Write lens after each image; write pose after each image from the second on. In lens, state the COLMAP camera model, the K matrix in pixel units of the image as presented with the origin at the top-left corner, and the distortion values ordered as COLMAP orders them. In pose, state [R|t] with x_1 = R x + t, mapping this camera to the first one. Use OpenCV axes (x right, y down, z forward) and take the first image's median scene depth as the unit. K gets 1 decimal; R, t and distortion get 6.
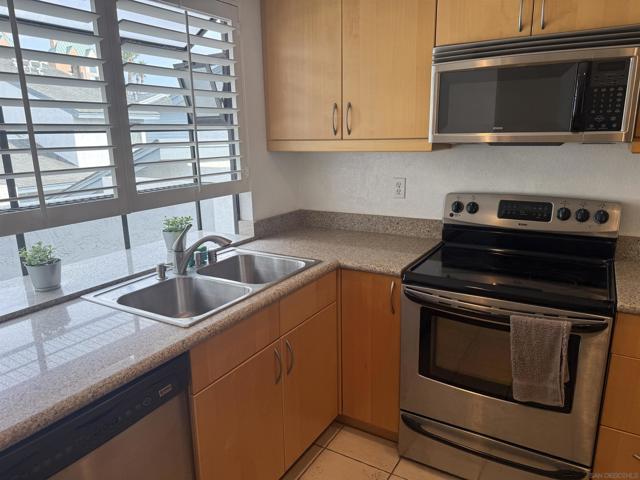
lens RADIAL K [[457.7, 0, 301.3], [0, 457.7, 246.3], [0, 0, 1]] dist [0.065597, -0.072940]
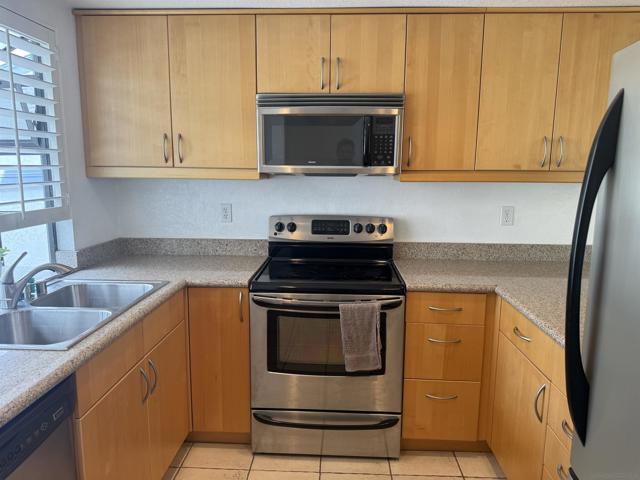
lens RADIAL K [[457.7, 0, 315.5], [0, 457.7, 240.1], [0, 0, 1]] dist [0.065597, -0.072940]
pose [[0.882163, -0.049445, 0.468342, -0.155907], [0.088758, 0.994107, -0.062232, 0.035603], [-0.462505, 0.096468, 0.881353, -0.087154]]
